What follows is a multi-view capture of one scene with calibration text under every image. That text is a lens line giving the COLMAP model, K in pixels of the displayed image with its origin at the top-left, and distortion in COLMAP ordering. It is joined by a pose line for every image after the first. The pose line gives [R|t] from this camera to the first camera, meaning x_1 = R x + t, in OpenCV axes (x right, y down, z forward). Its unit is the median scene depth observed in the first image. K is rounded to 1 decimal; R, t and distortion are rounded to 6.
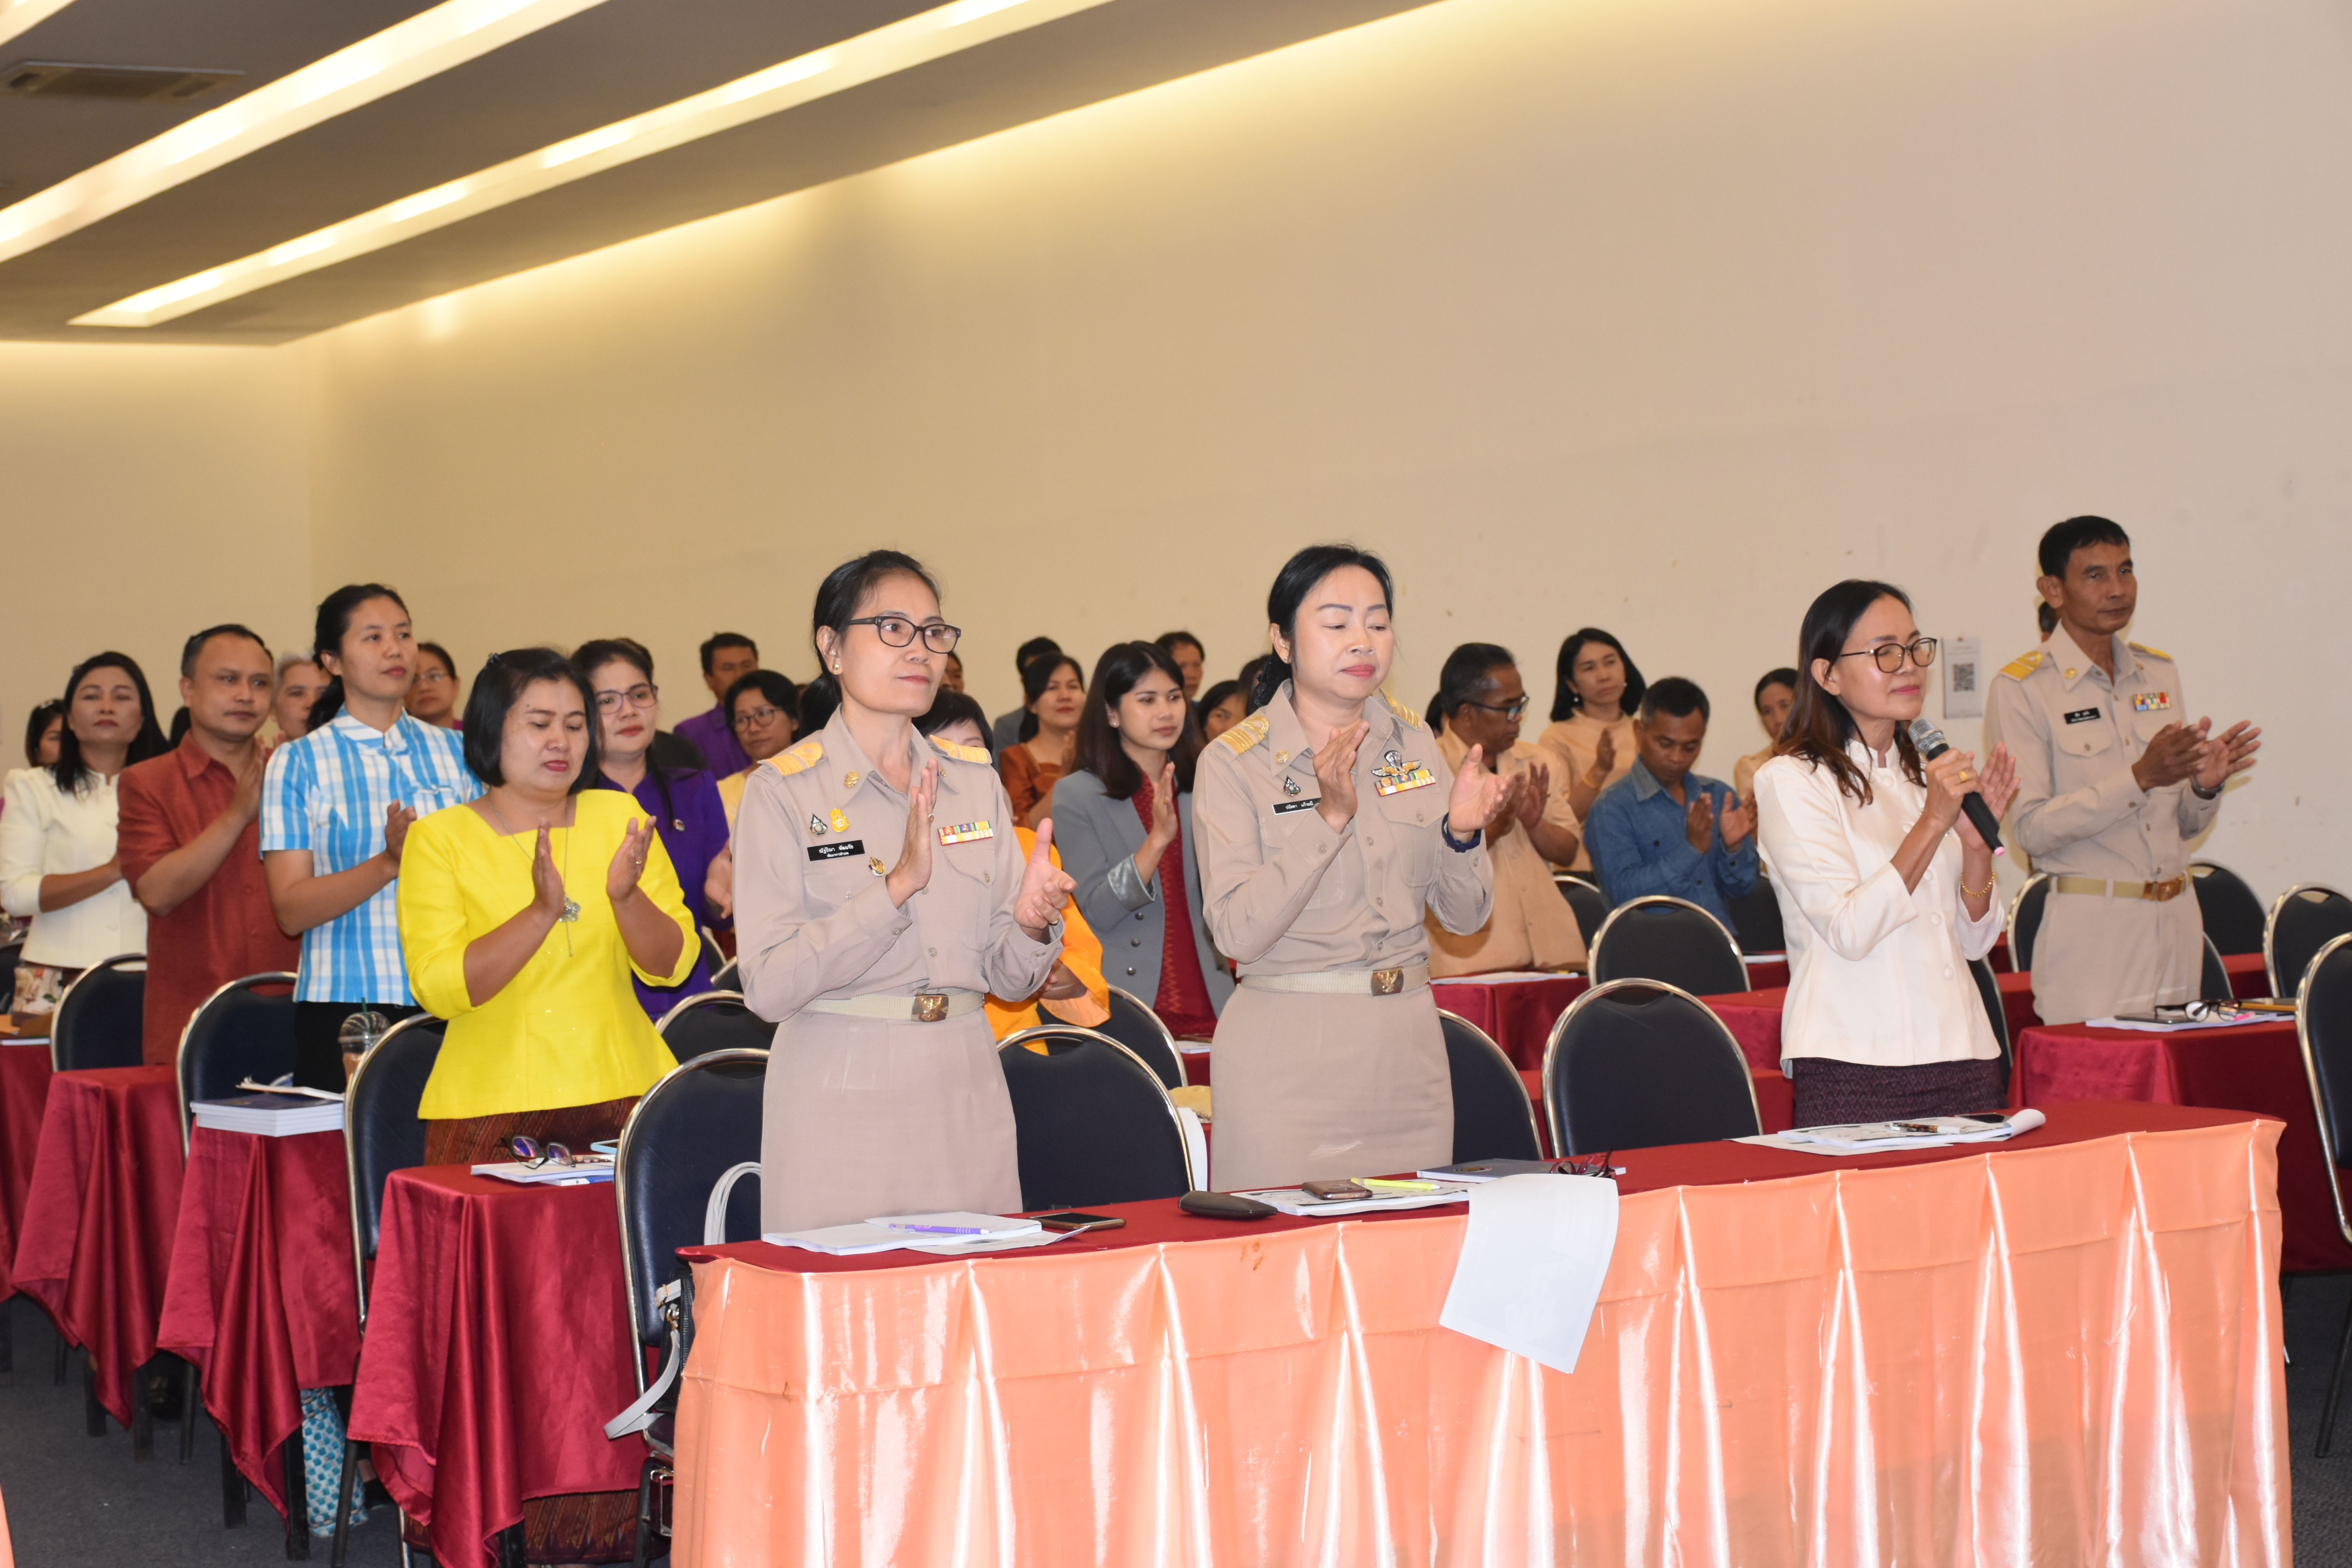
lens RADIAL K [[4258.7, 0, 1176.0], [0, 4258.7, 784.0], [0, 0, 1]] dist [0.005871, -0.023954]
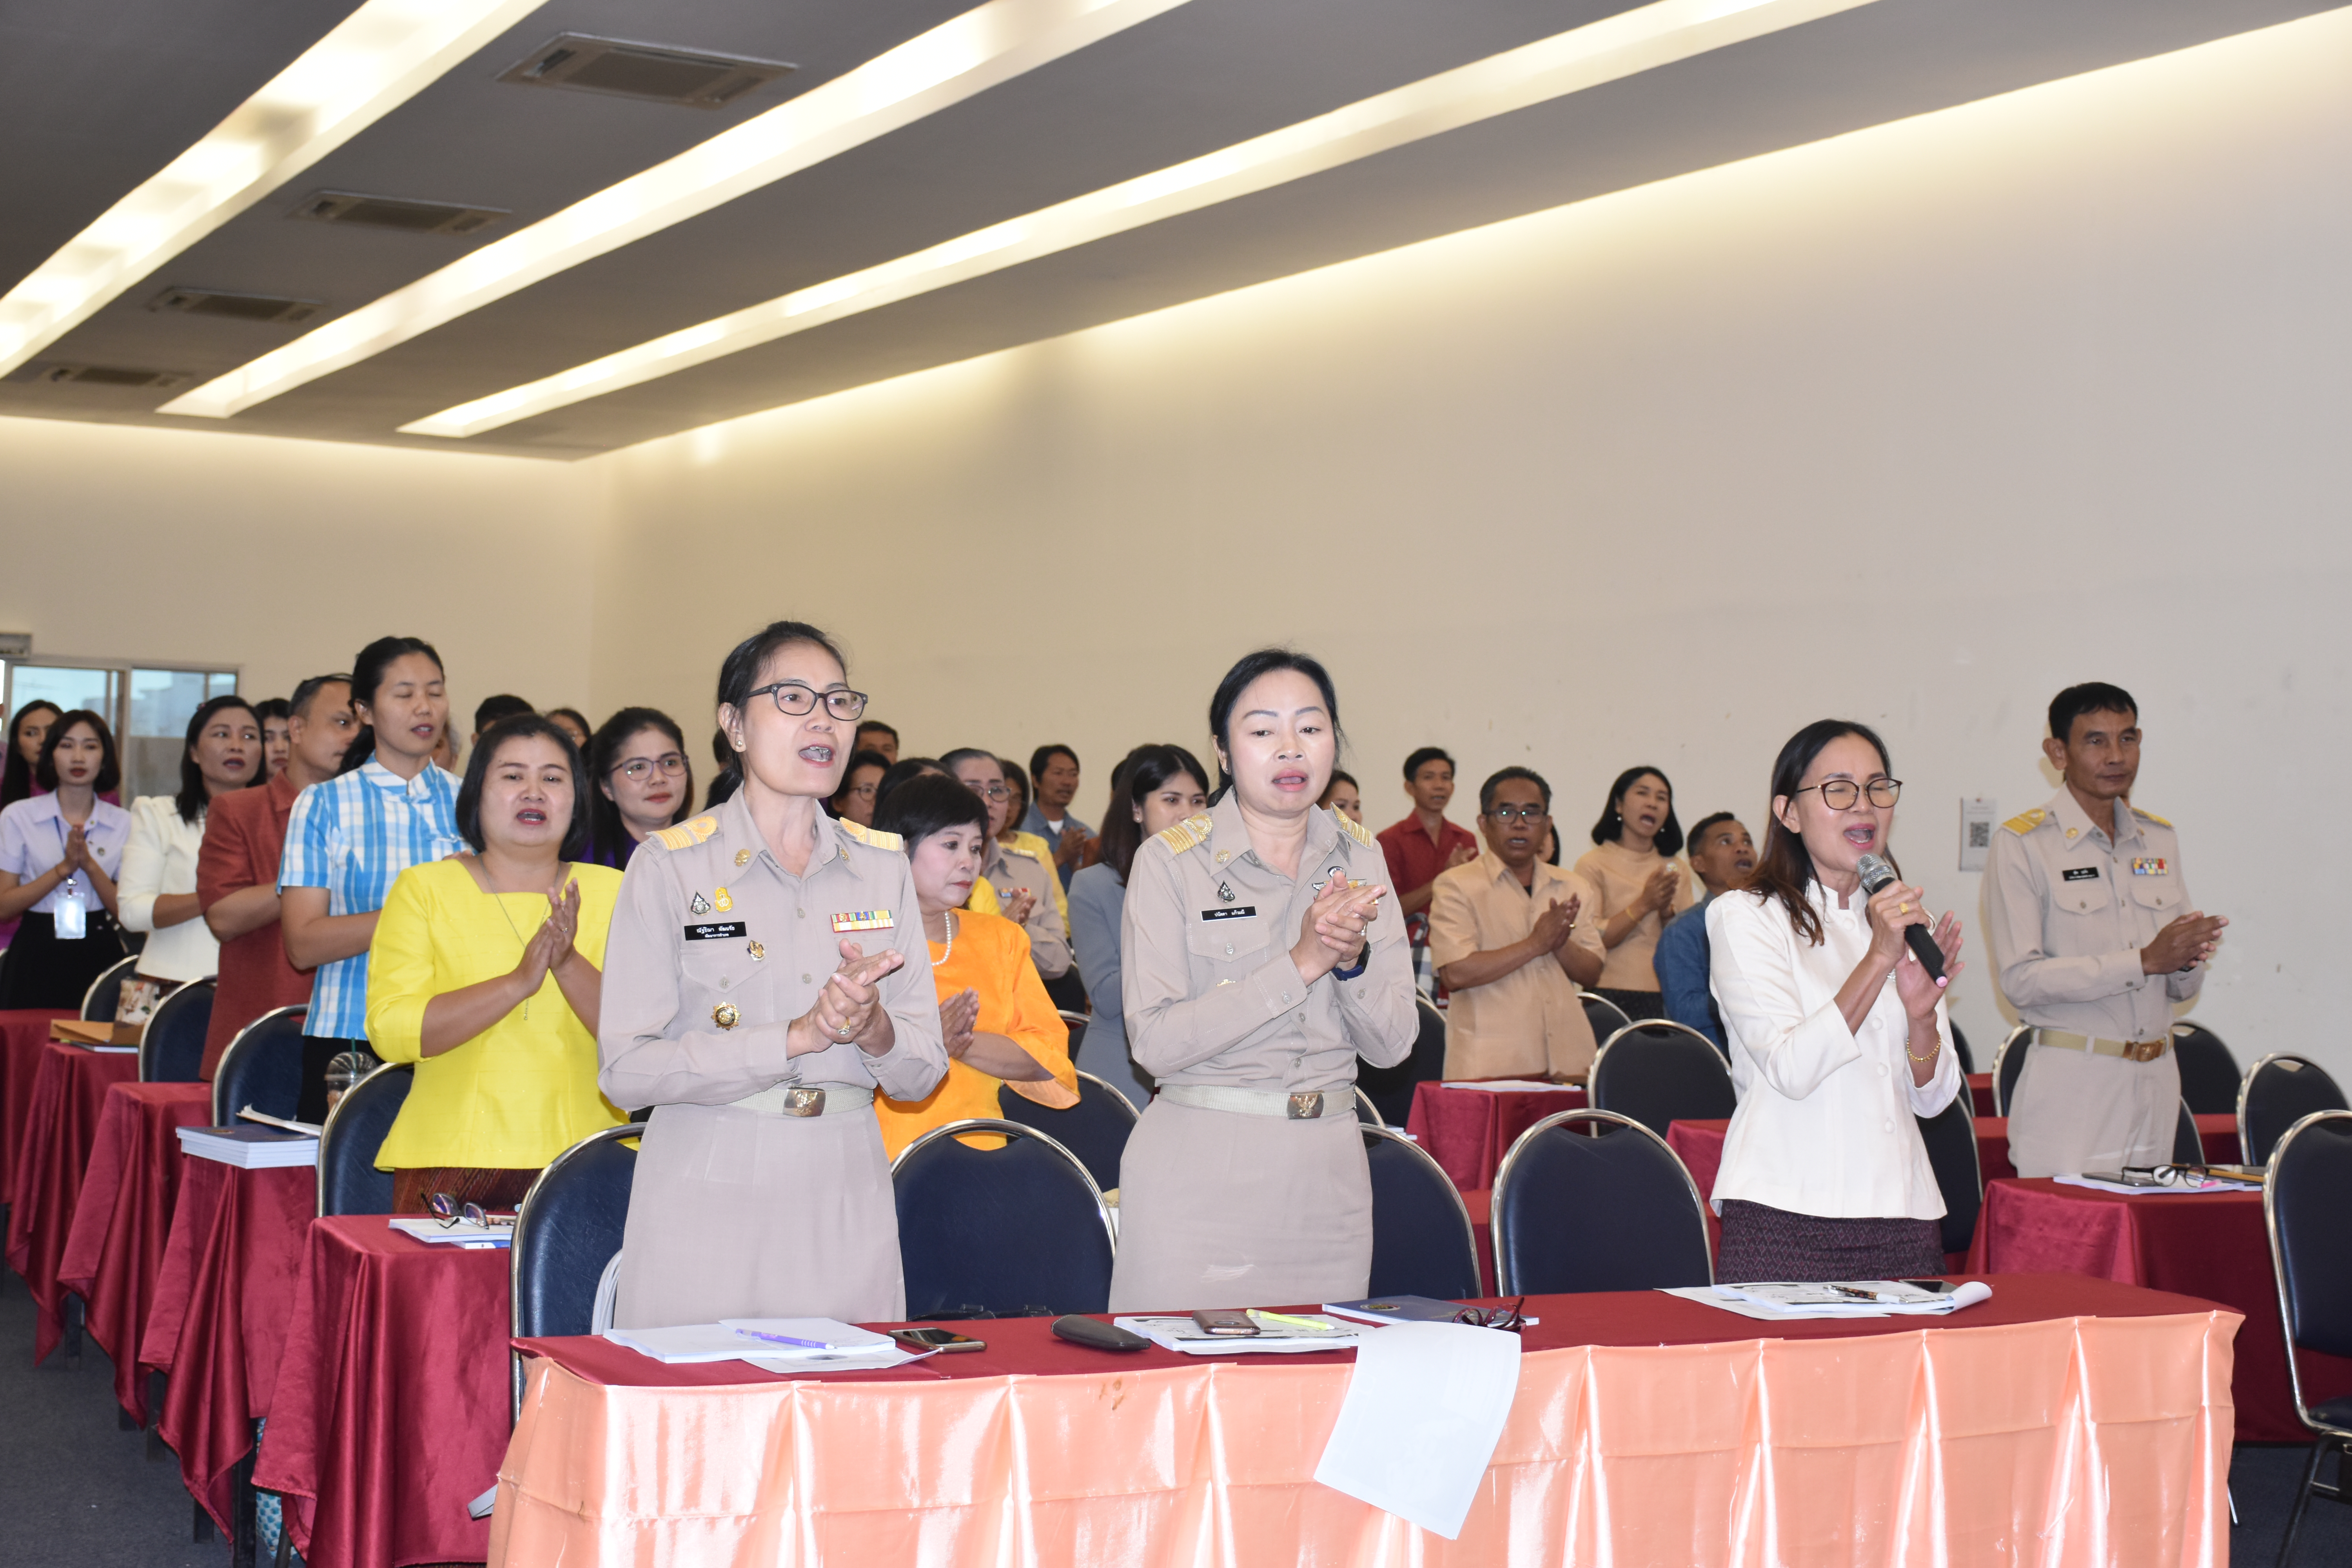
lens RADIAL K [[3445.6, 0, 1176.0], [0, 3445.6, 784.0], [0, 0, 1]] dist [-0.009472, 0.153267]
pose [[0.996217, 0.067562, -0.054660, 0.054069], [-0.068974, 0.997321, -0.024363, -0.004479], [0.052867, 0.028041, 0.998208, 0.204631]]
